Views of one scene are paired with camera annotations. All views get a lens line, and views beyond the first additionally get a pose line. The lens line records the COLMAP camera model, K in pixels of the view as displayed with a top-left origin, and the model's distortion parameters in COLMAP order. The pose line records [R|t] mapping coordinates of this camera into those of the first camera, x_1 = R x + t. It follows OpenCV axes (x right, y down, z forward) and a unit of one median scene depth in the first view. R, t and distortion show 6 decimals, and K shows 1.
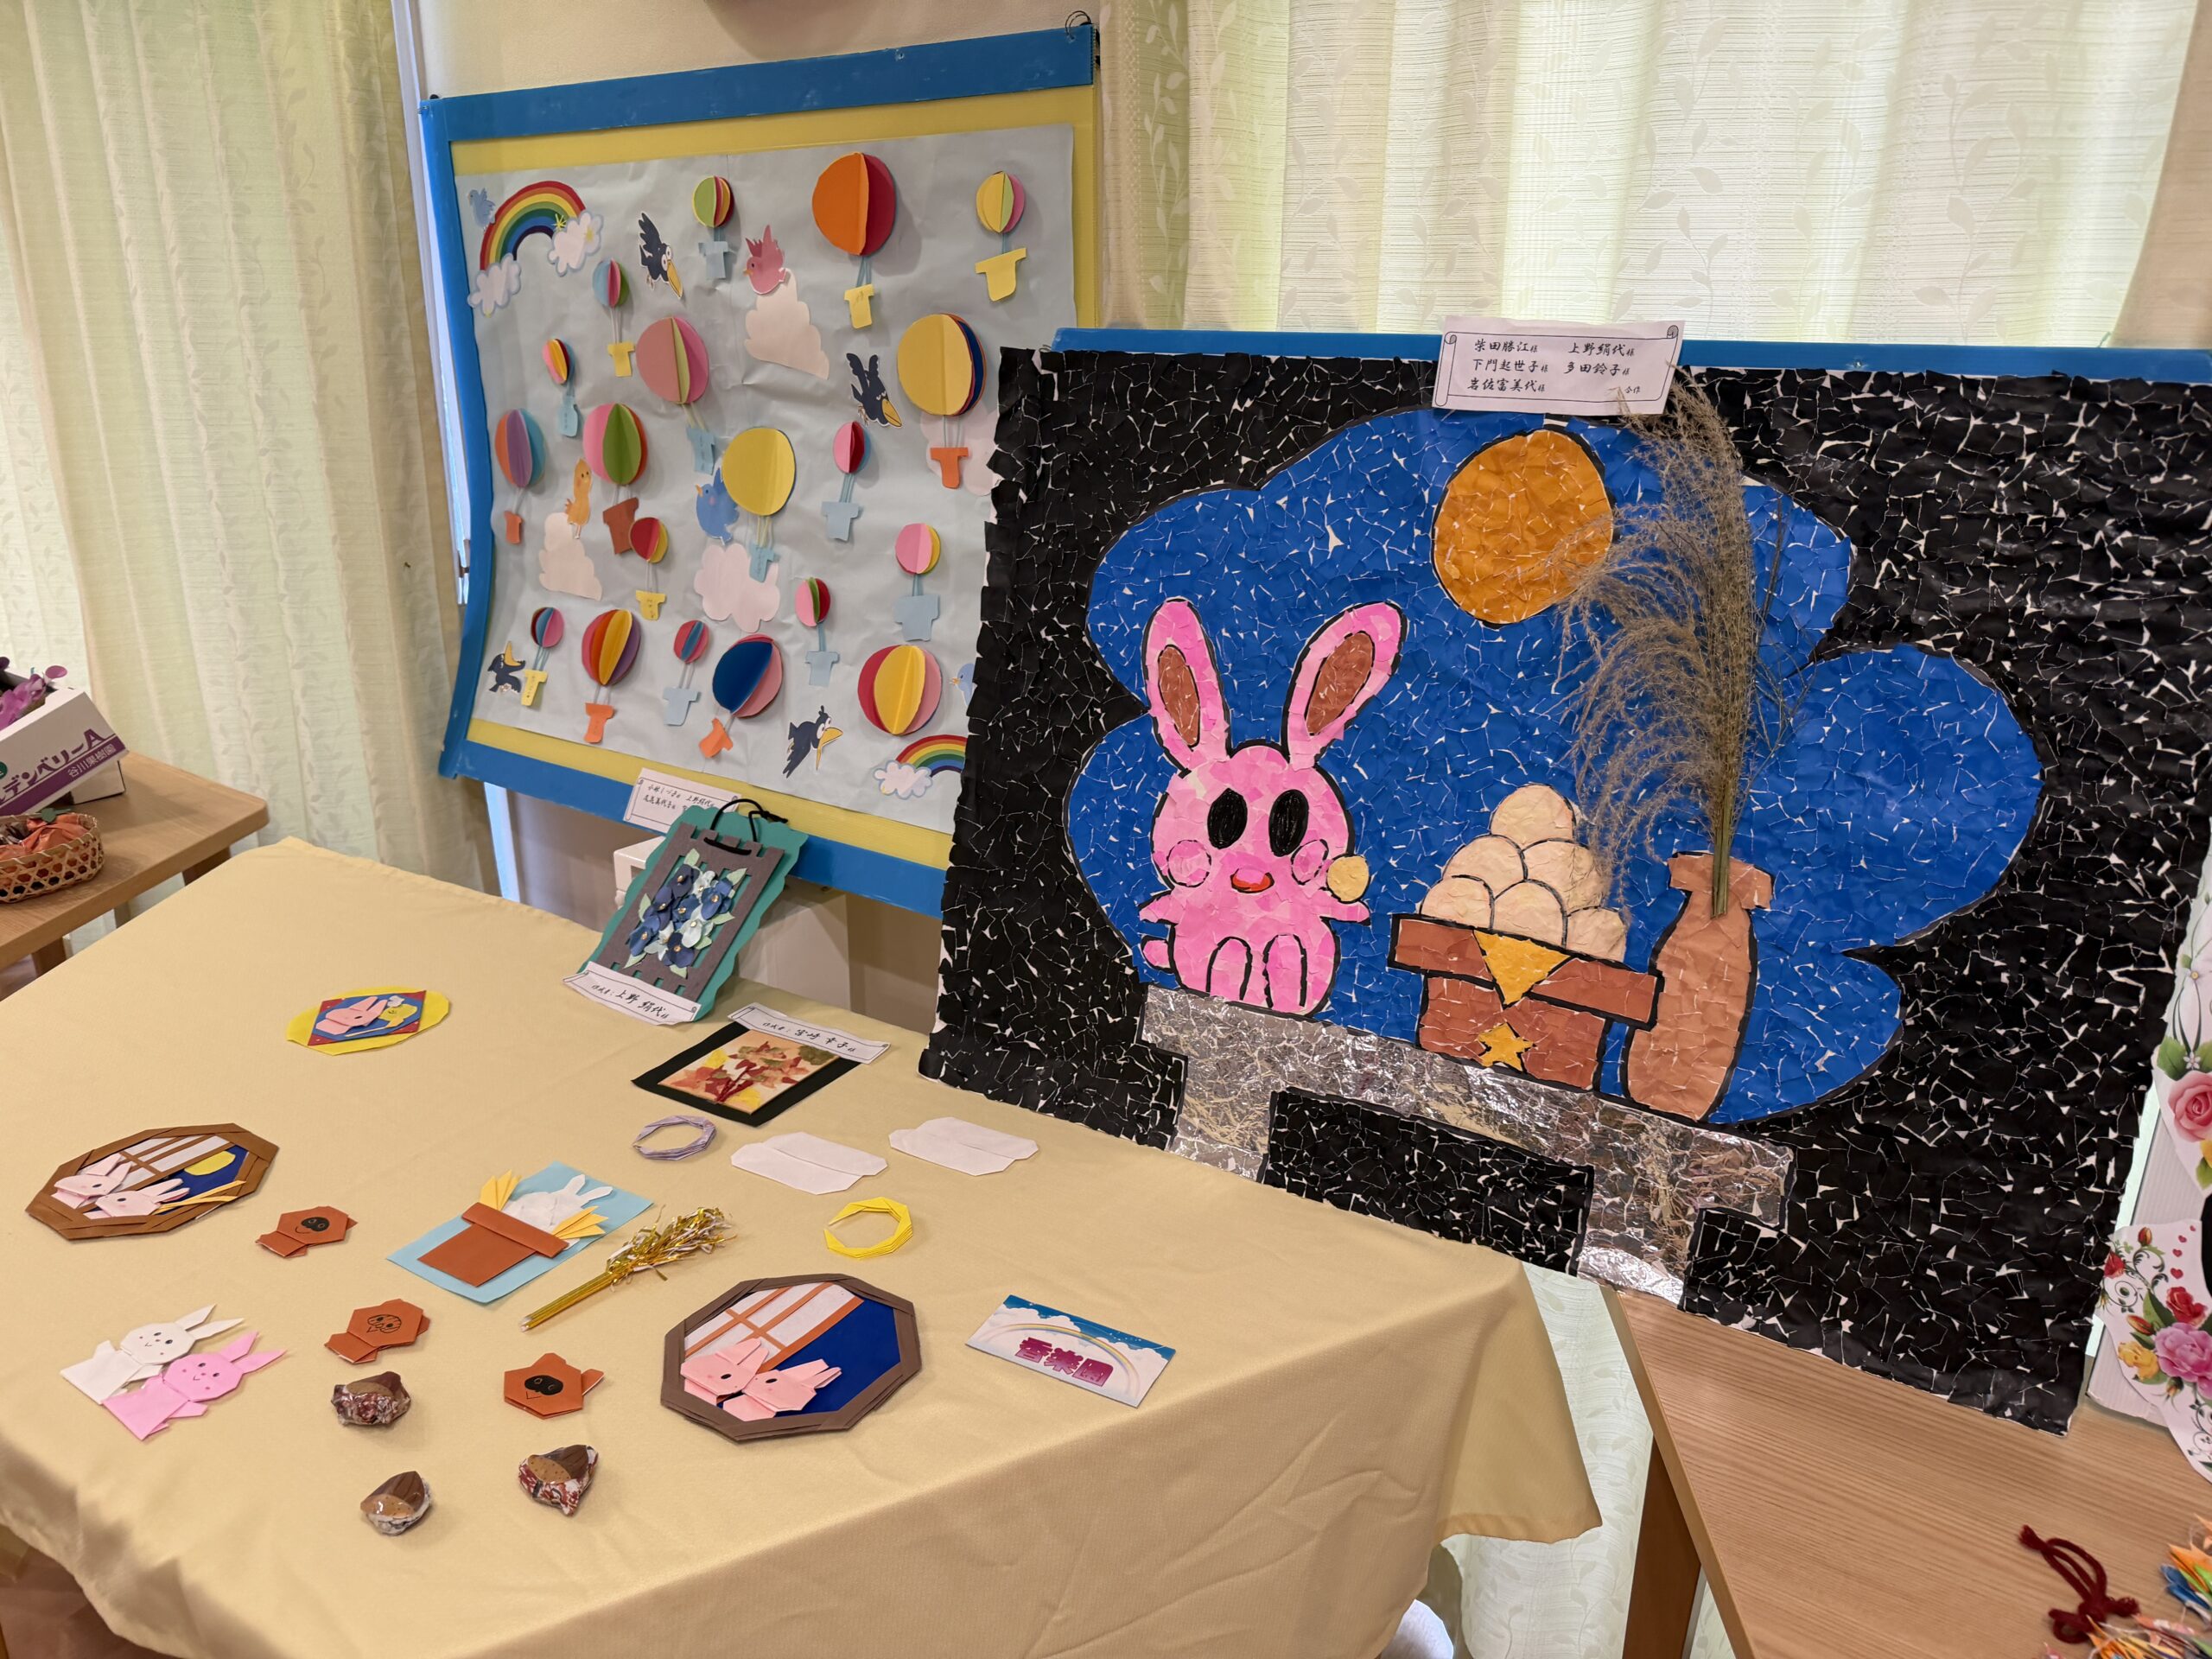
lens RADIAL K [[1576.9, 0, 1106.0], [0, 1576.9, 826.1], [0, 0, 1]] dist [0.015297, -0.016730]
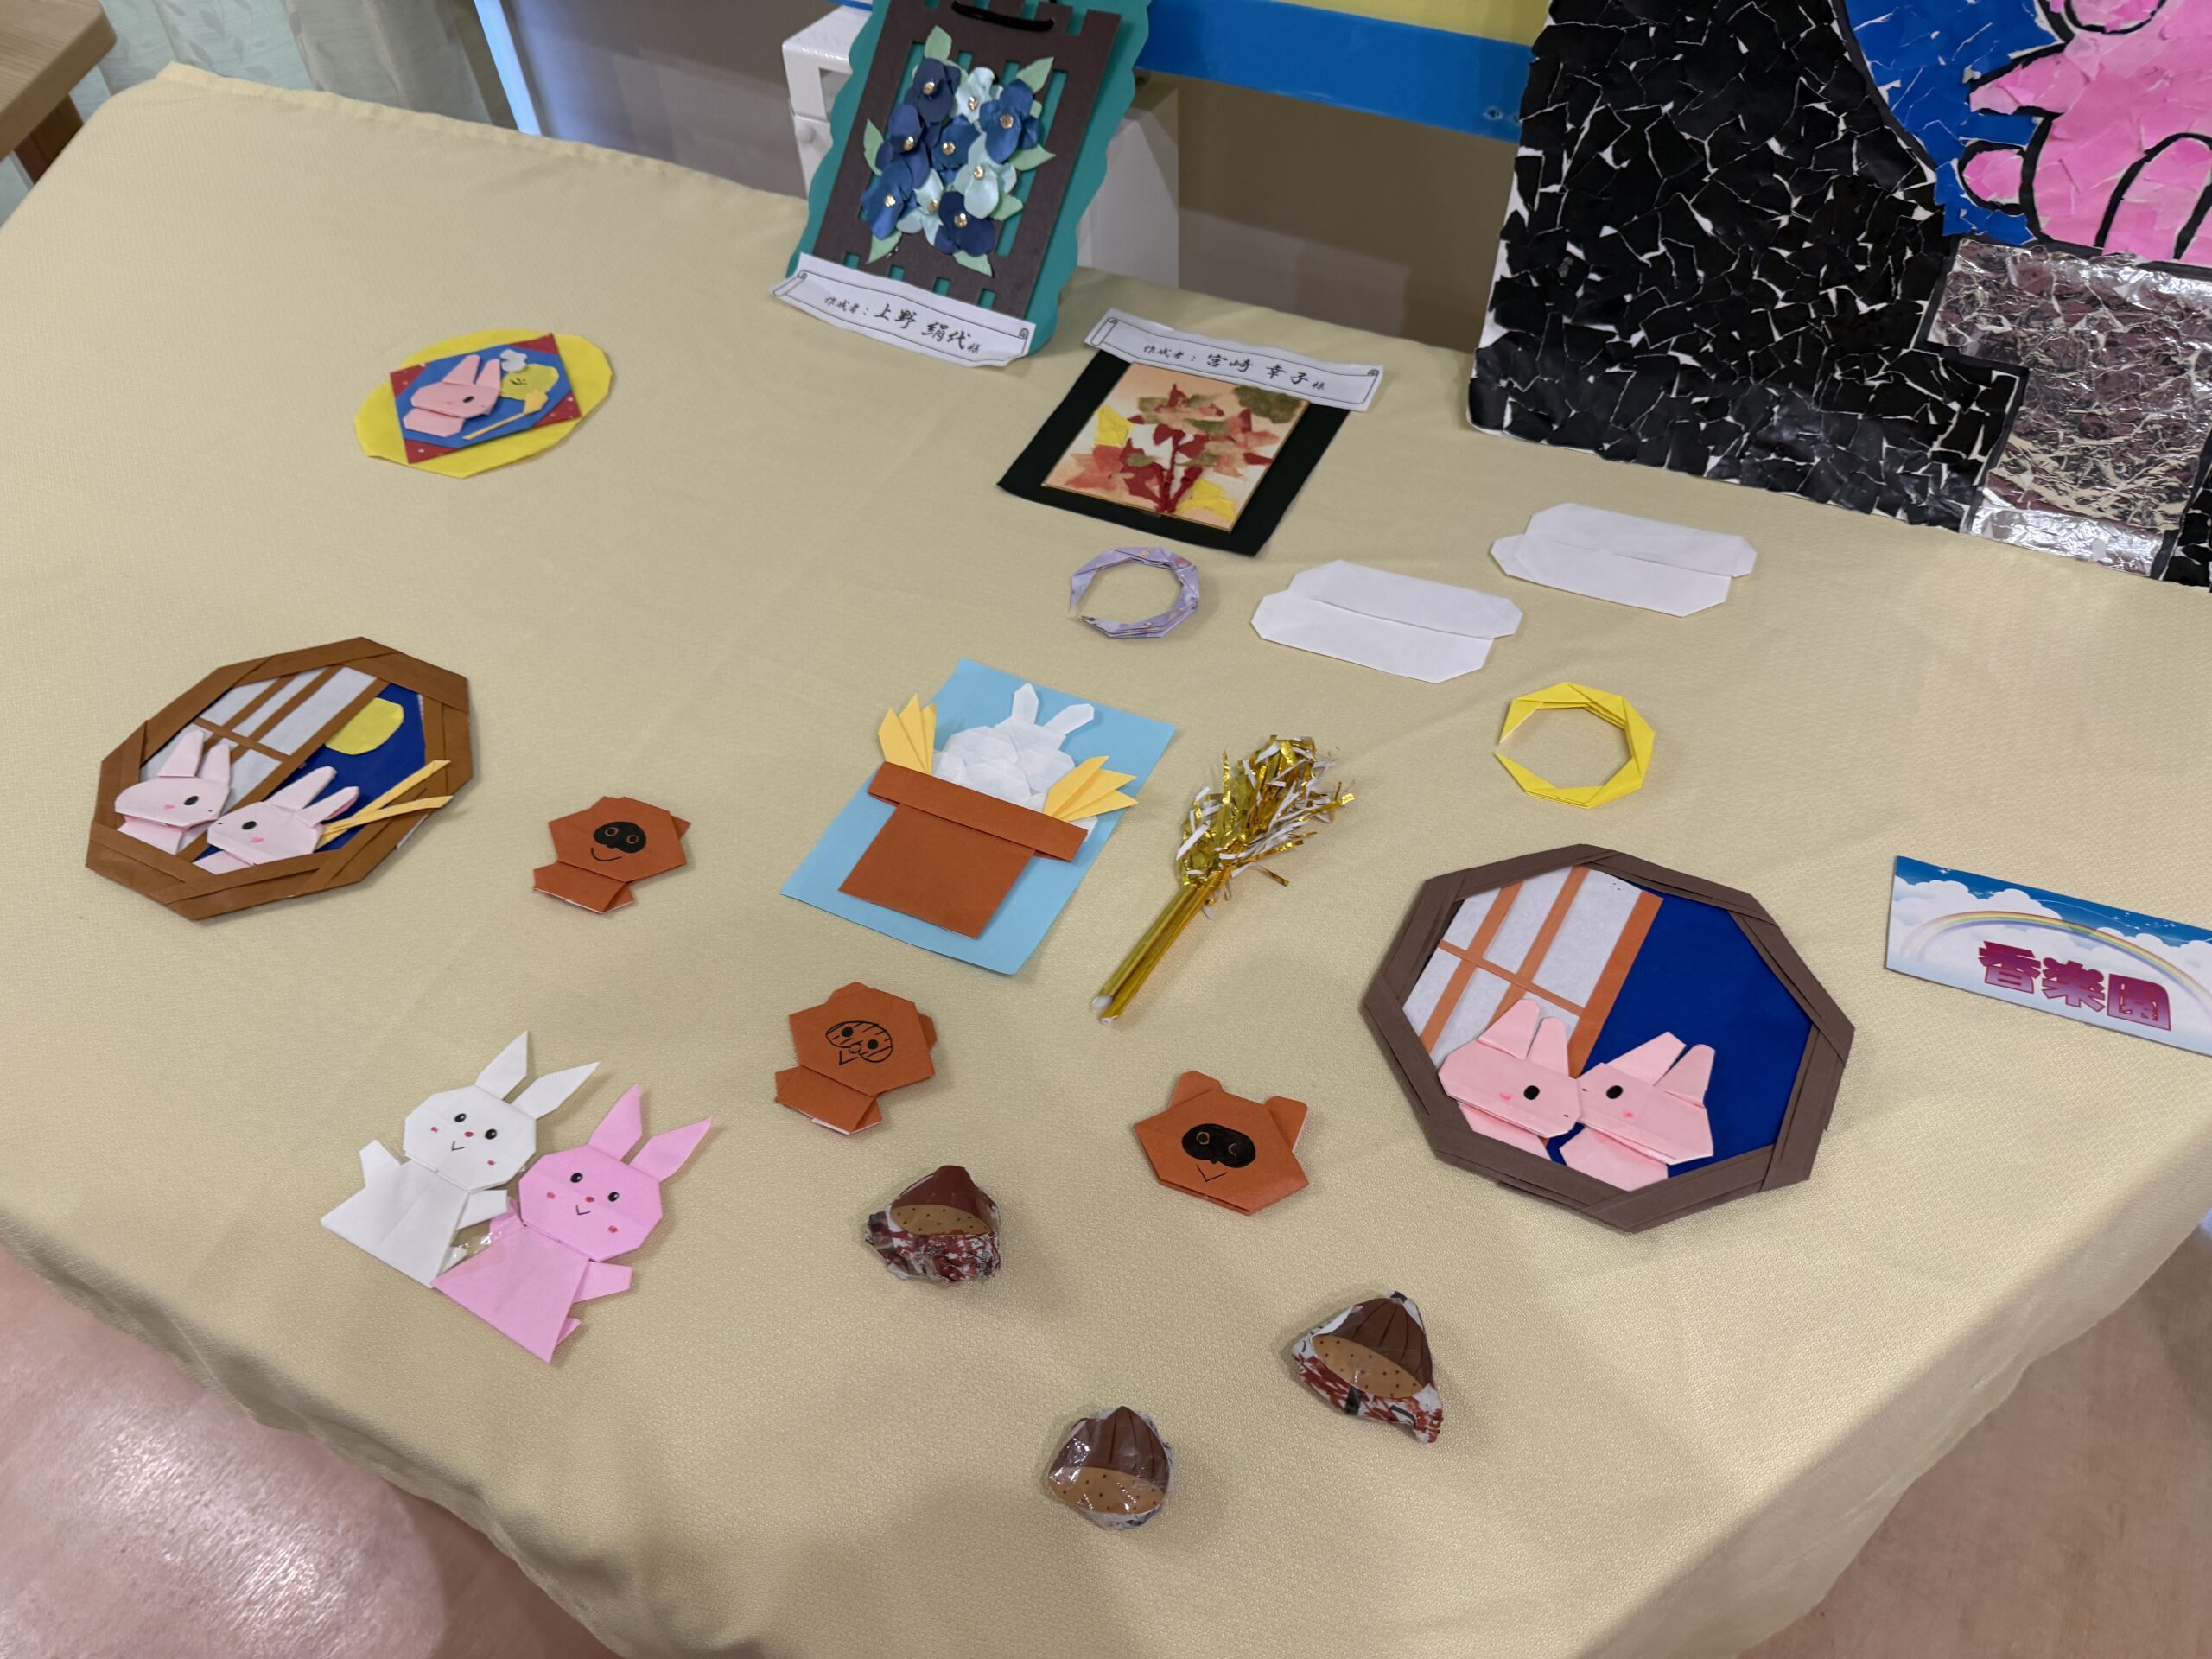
lens RADIAL K [[1576.9, 0, 1106.9], [0, 1576.9, 838.0], [0, 0, 1]] dist [0.015297, -0.016730]
pose [[0.994320, -0.100633, 0.034642, -0.347475], [0.070641, 0.867489, 0.492415, -0.011734], [-0.079605, -0.487171, 0.869671, 0.498692]]
